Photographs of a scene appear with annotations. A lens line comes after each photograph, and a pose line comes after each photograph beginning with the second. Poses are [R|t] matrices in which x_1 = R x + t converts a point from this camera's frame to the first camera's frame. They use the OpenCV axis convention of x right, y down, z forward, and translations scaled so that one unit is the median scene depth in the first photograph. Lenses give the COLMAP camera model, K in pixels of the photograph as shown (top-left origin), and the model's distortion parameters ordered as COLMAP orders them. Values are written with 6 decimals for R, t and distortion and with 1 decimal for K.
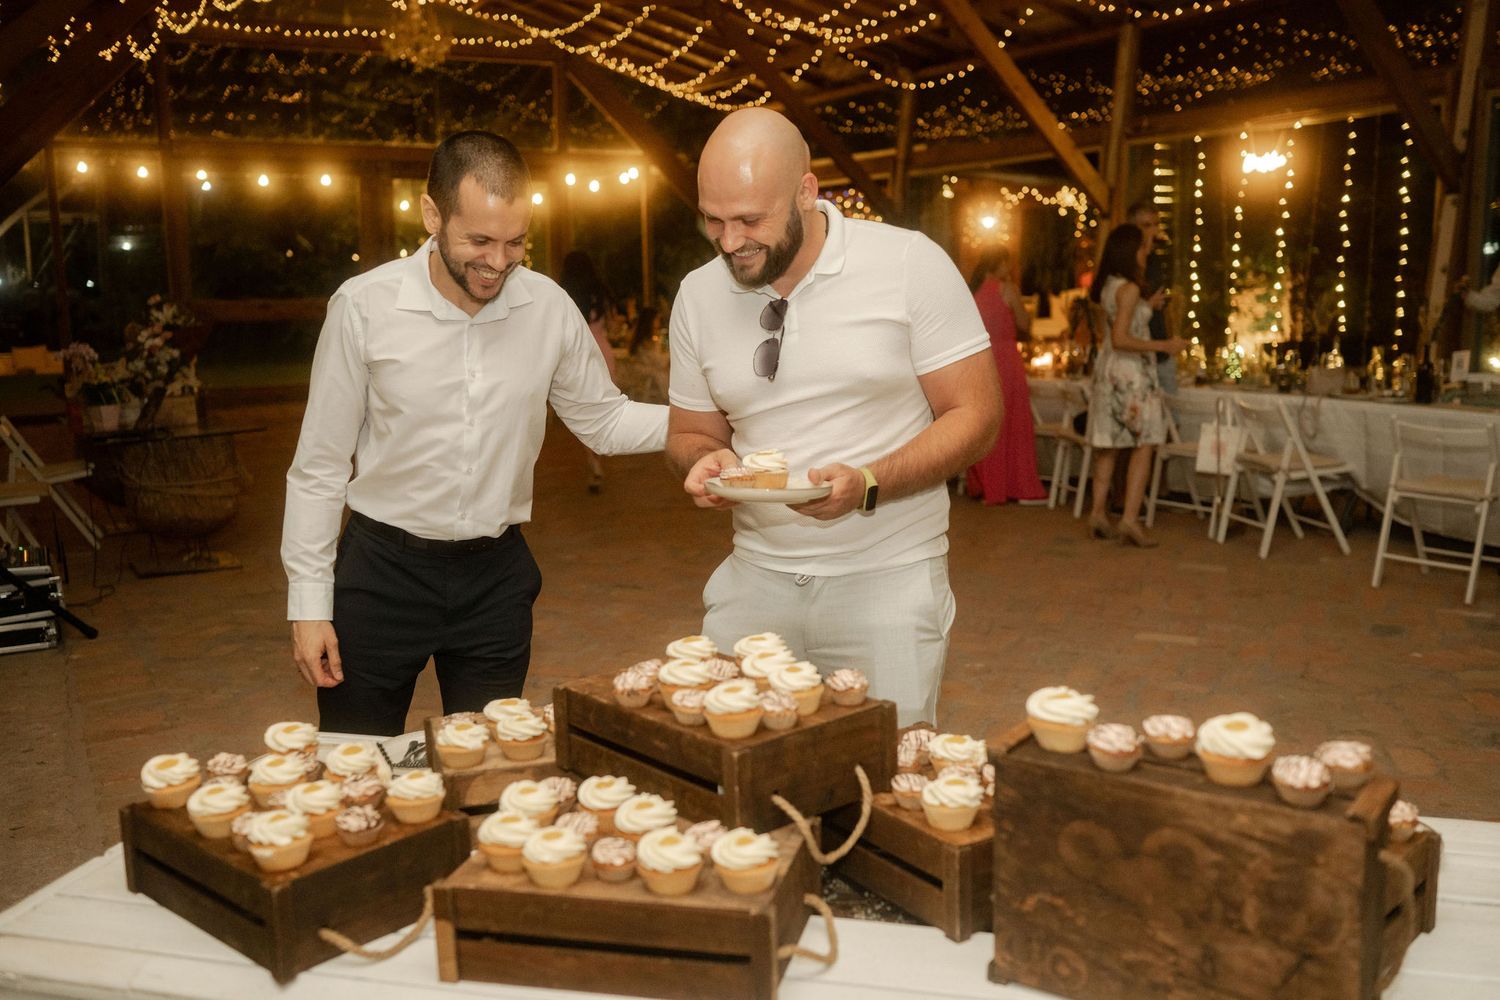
lens RADIAL K [[1415.3, 0, 753.4], [0, 1415.3, 497.0], [0, 0, 1]] dist [-0.015549, 0.038523]
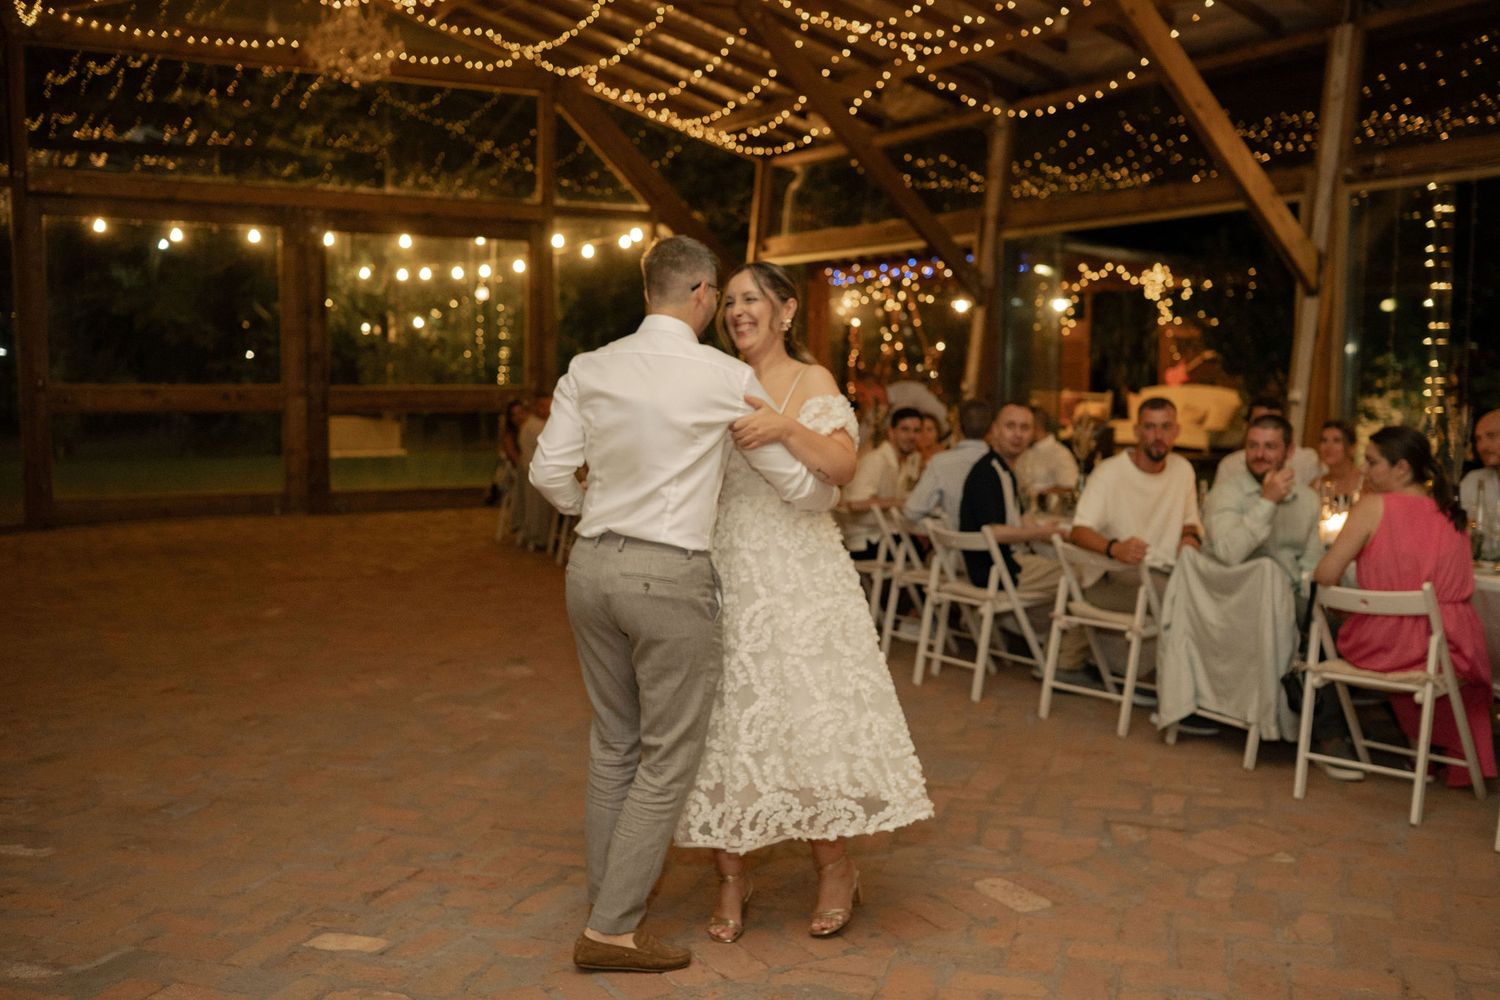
lens RADIAL K [[1439.6, 0, 757.2], [0, 1439.6, 496.1], [0, 0, 1]] dist [-0.004529, 0.013615]
pose [[0.999814, 0.018186, 0.006357, -0.021370], [-0.017766, 0.997988, -0.060856, -0.036481], [-0.007450, 0.060731, 0.998126, 0.217428]]
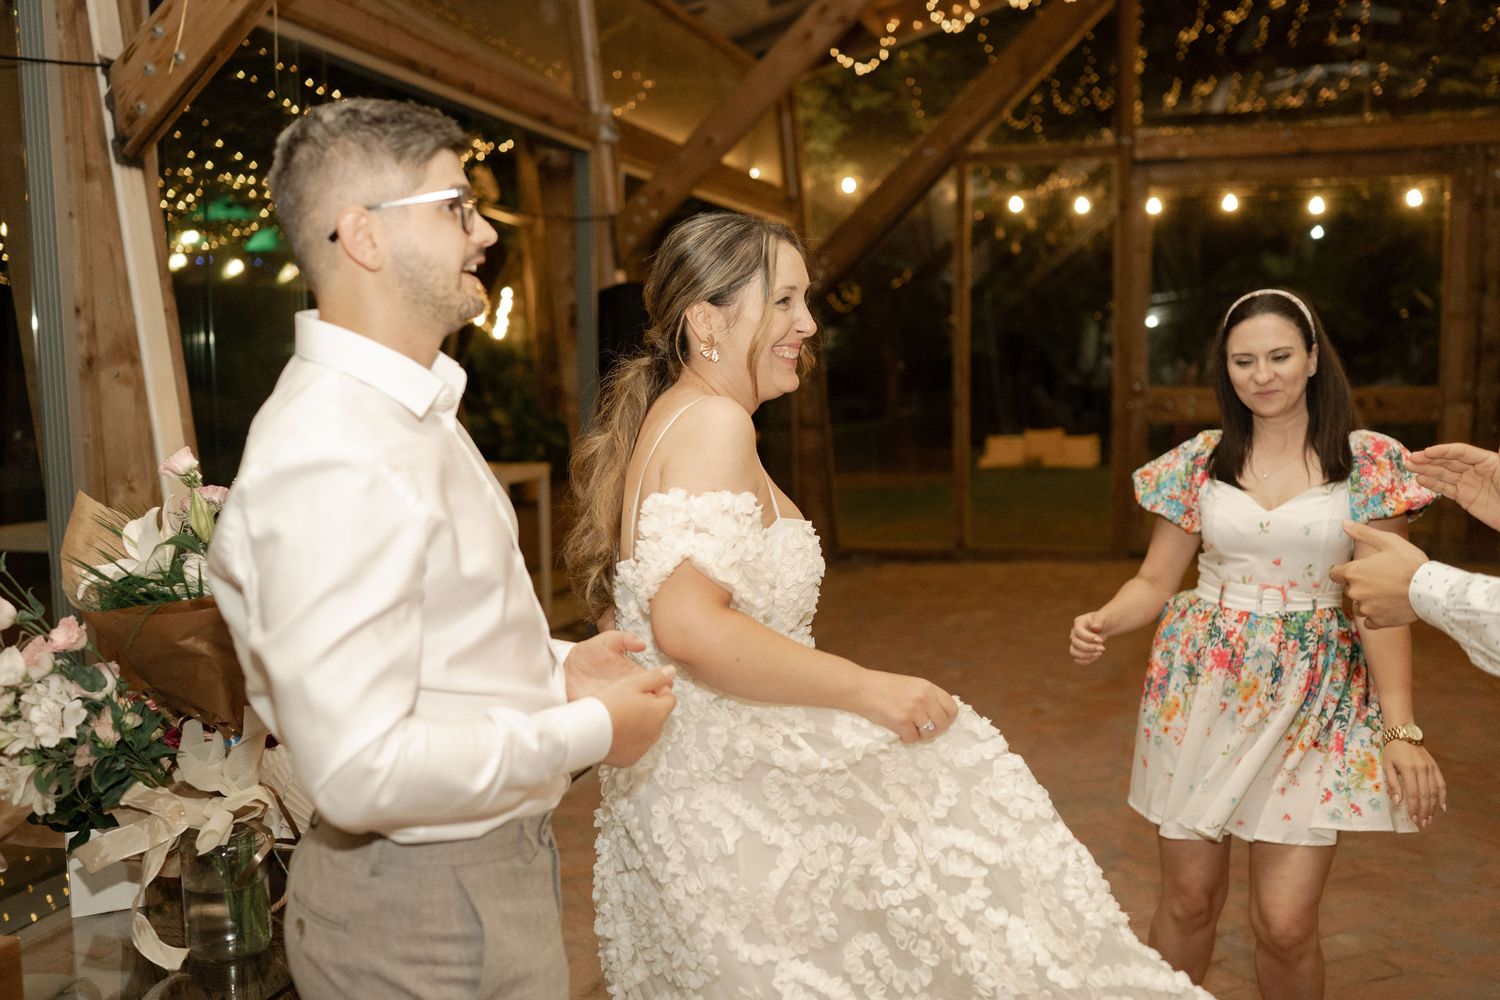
lens RADIAL K [[1415.3, 0, 753.4], [0, 1415.3, 497.0], [0, 0, 1]] dist [-0.015549, 0.038523]
pose [[0.719655, 0.071636, -0.690626, -0.076384], [-0.102664, 0.994709, -0.003803, -0.064809], [0.686699, 0.073639, 0.723202, 0.393263]]
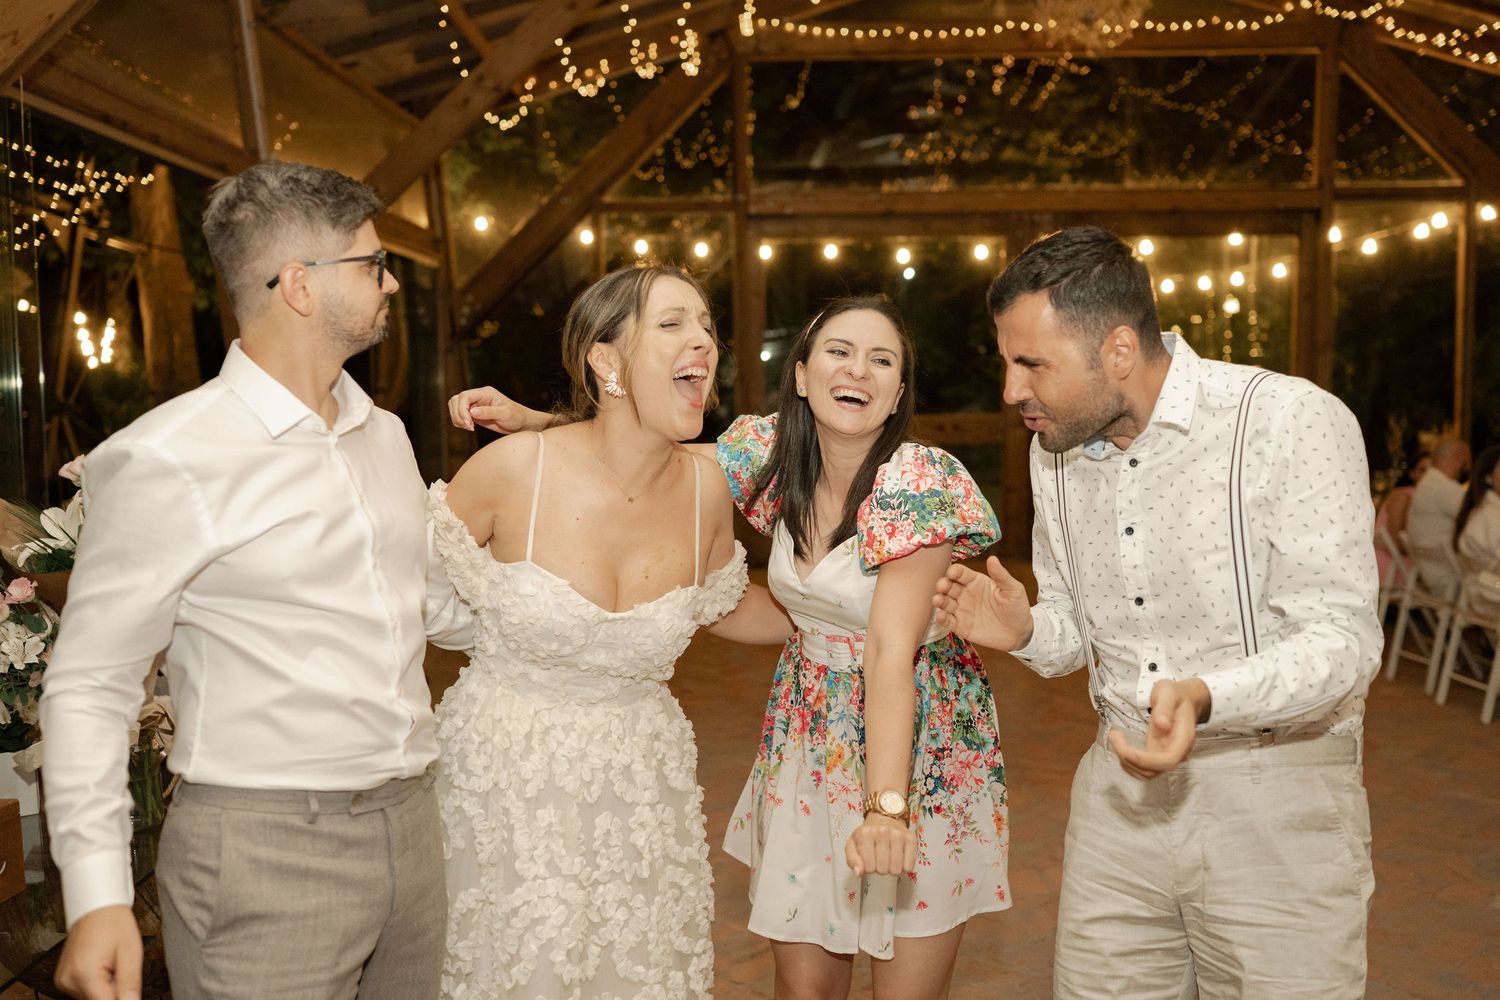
lens RADIAL K [[1415.3, 0, 753.4], [0, 1415.3, 497.0], [0, 0, 1]] dist [-0.015549, 0.038523]
pose [[0.876705, 0.039683, -0.479389, -0.052644], [-0.072105, 0.996173, -0.049405, -0.057841], [0.475593, 0.077880, 0.876211, 0.346132]]
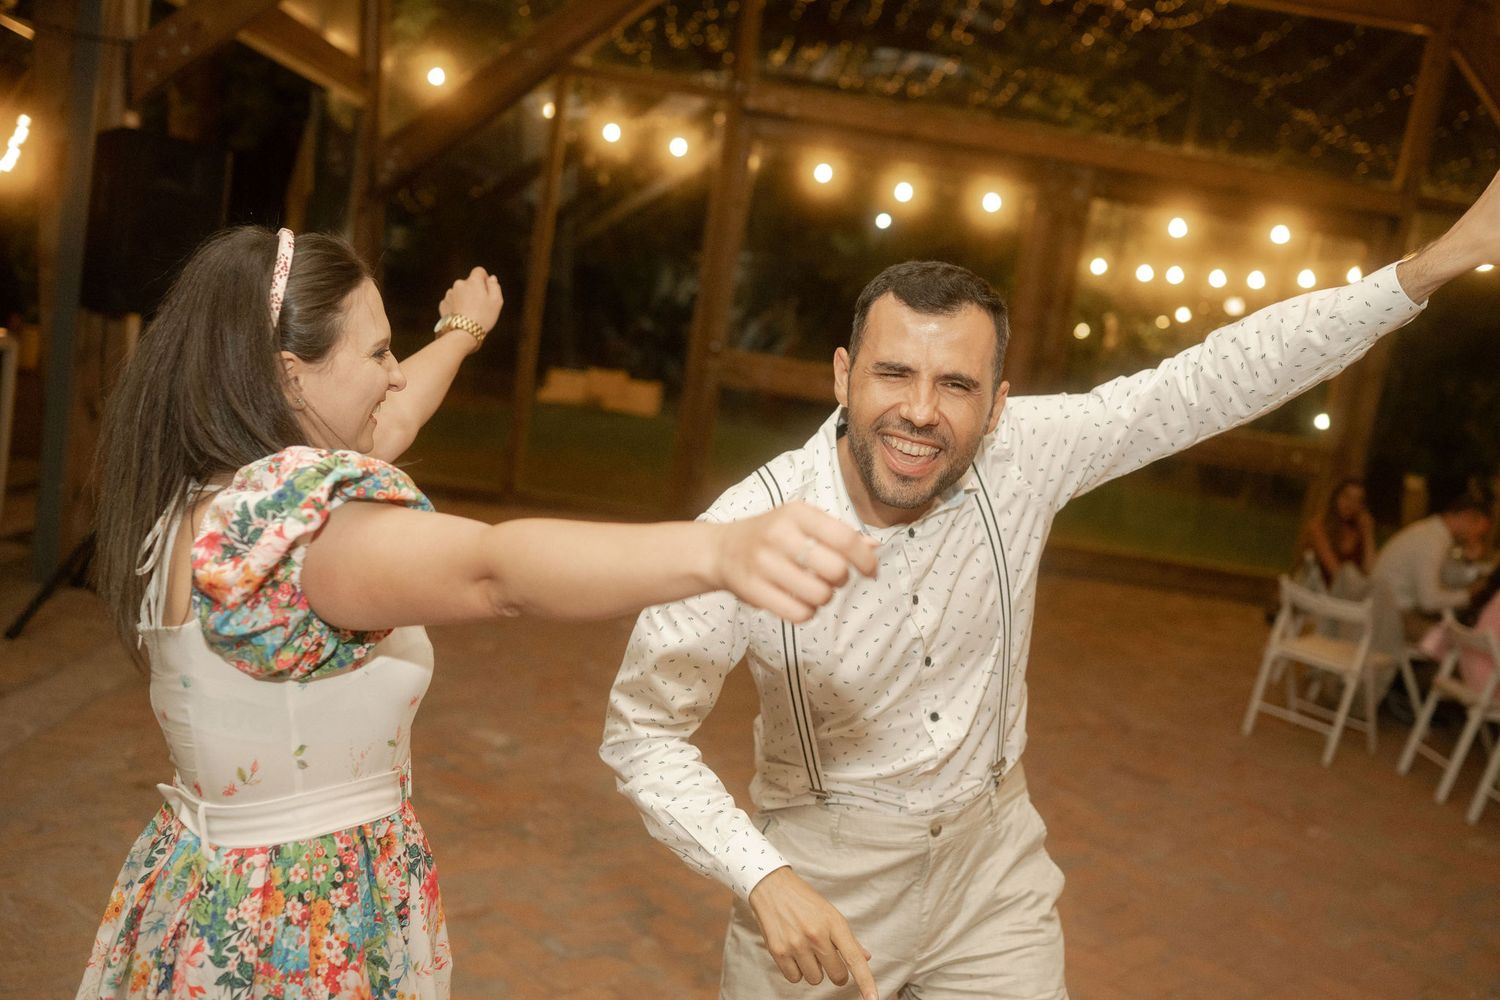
lens RADIAL K [[1415.3, 0, 753.4], [0, 1415.3, 497.0], [0, 0, 1]] dist [-0.015549, 0.038523]
pose [[0.880854, 0.205071, -0.426664, -0.105453], [-0.228368, 0.973569, -0.003533, -0.072158], [0.414662, 0.100548, 0.904403, 0.429343]]
